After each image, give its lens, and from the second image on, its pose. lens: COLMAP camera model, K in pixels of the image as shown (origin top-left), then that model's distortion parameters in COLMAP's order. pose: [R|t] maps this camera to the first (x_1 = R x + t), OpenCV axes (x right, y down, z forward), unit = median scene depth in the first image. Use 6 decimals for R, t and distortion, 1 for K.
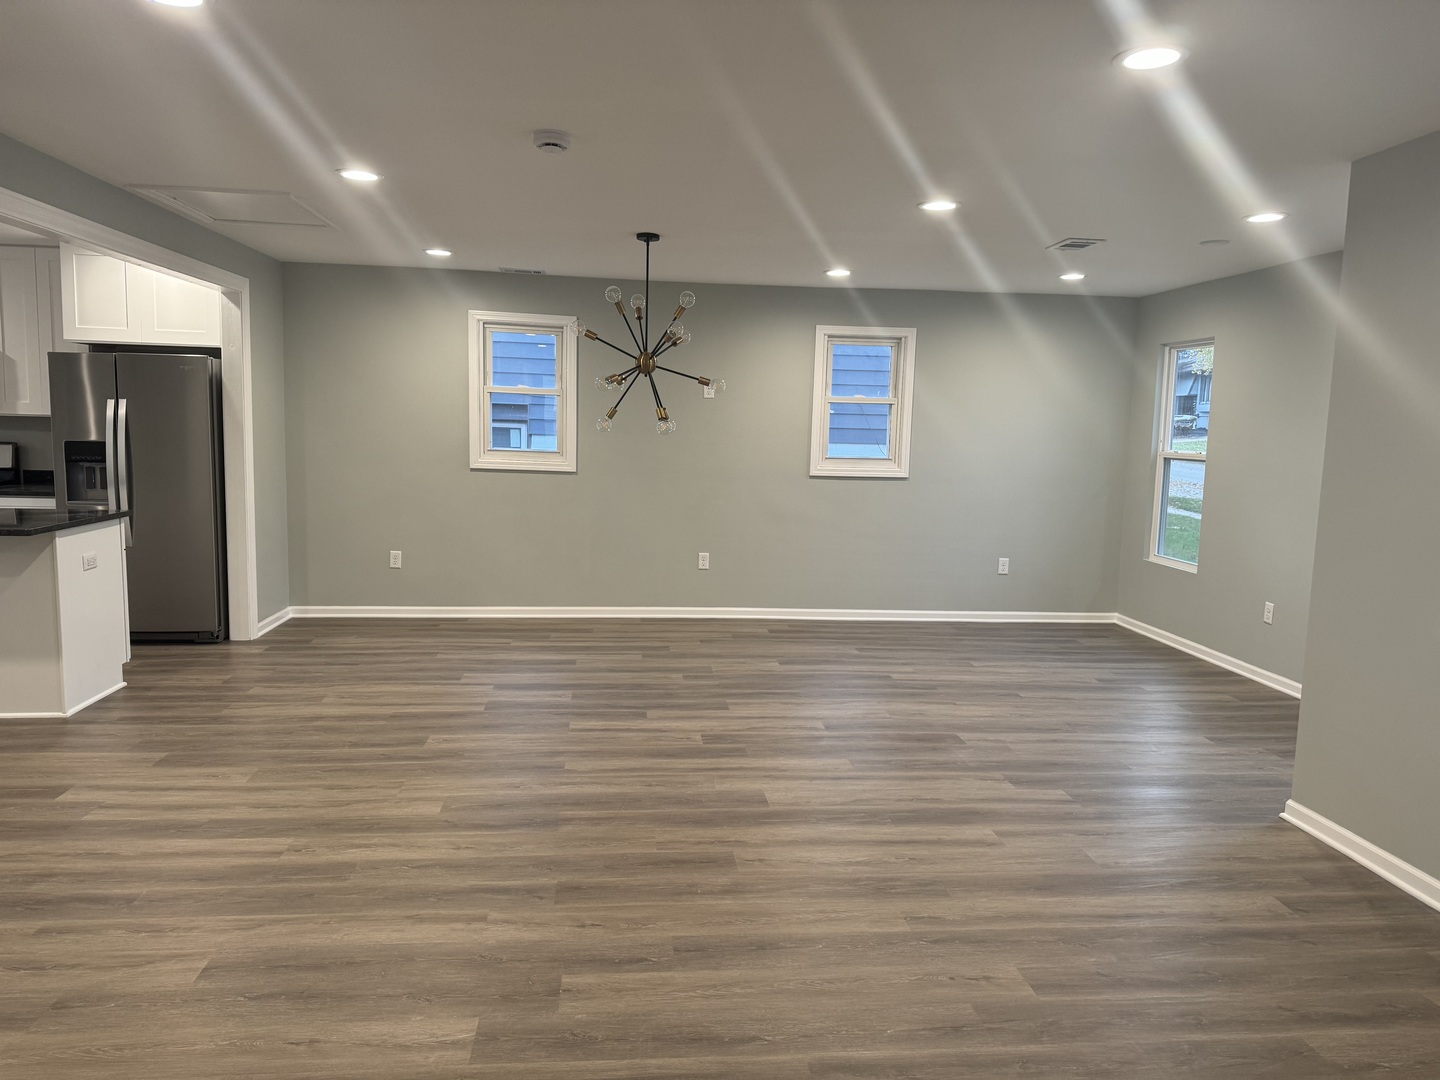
lens RADIAL K [[1030.9, 0, 745.6], [0, 1030.9, 539.2], [0, 0, 1]] dist [0.057115, -0.054523]
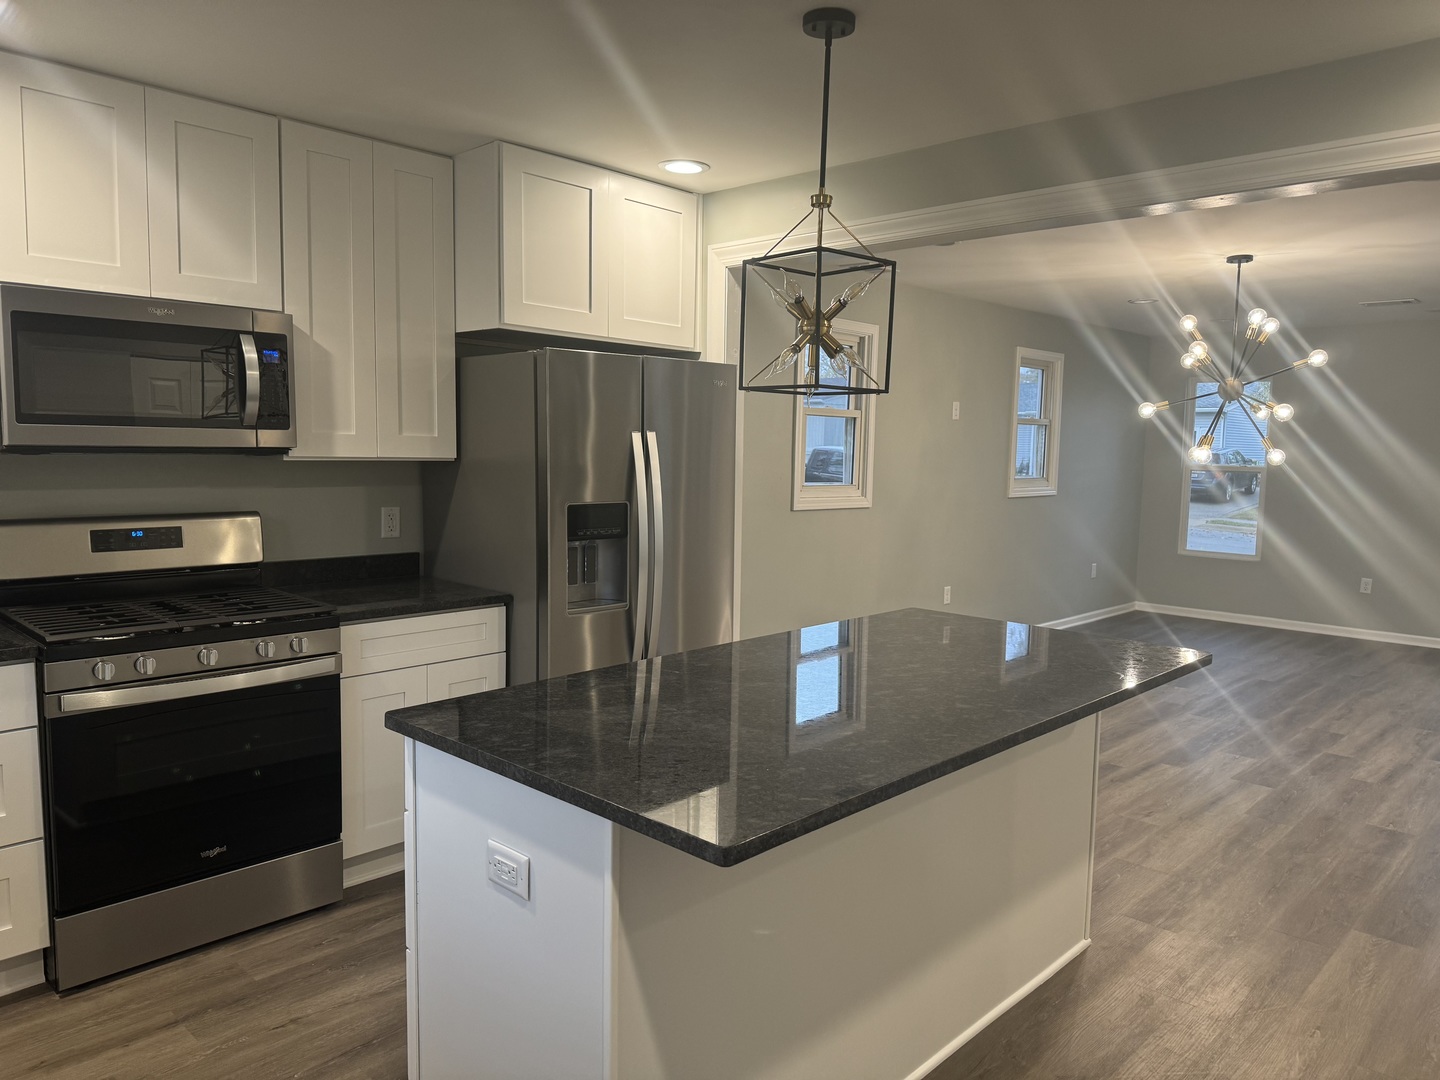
lens RADIAL K [[1030.9, 0, 745.6], [0, 1030.9, 539.2], [0, 0, 1]] dist [0.057115, -0.054523]
pose [[0.749391, -0.075565, 0.657802, -0.934852], [0.073458, 0.996822, 0.030823, -0.084329], [-0.658040, 0.025223, 0.752560, 0.508117]]
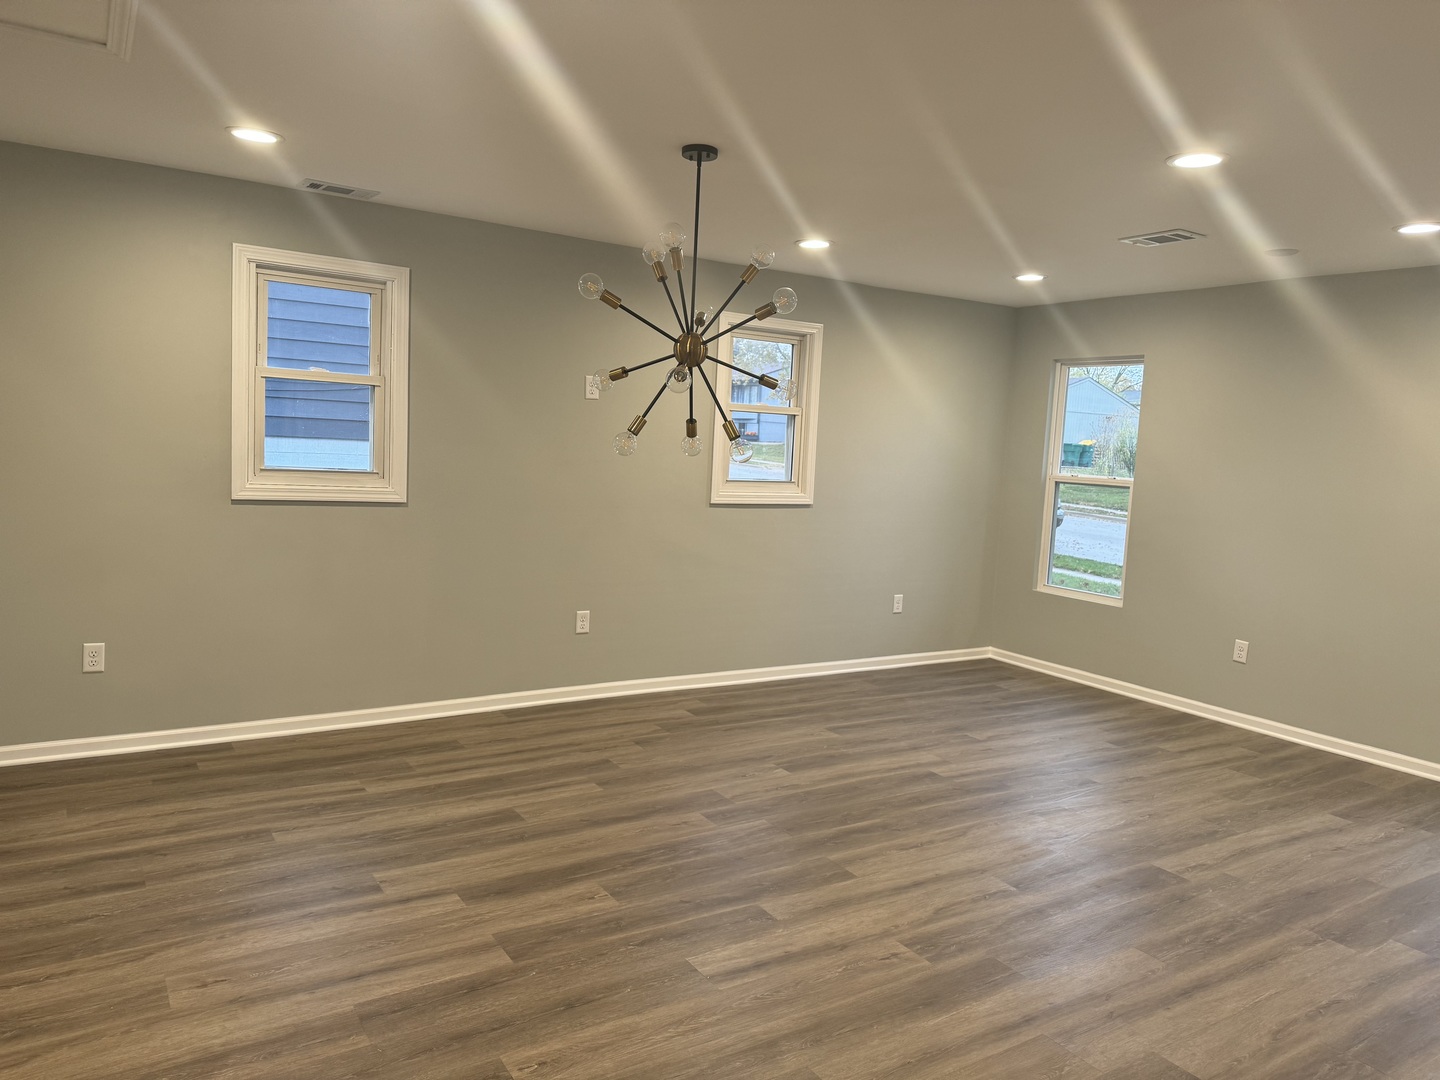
lens RADIAL K [[1005.3, 0, 736.6], [0, 1005.3, 521.5], [0, 0, 1]] dist [0.063914, -0.100779]
pose [[0.889989, -0.019082, 0.455582, -0.314749], [0.024112, 0.999696, -0.005231, -0.051587], [-0.455343, 0.015641, 0.890178, 0.375008]]
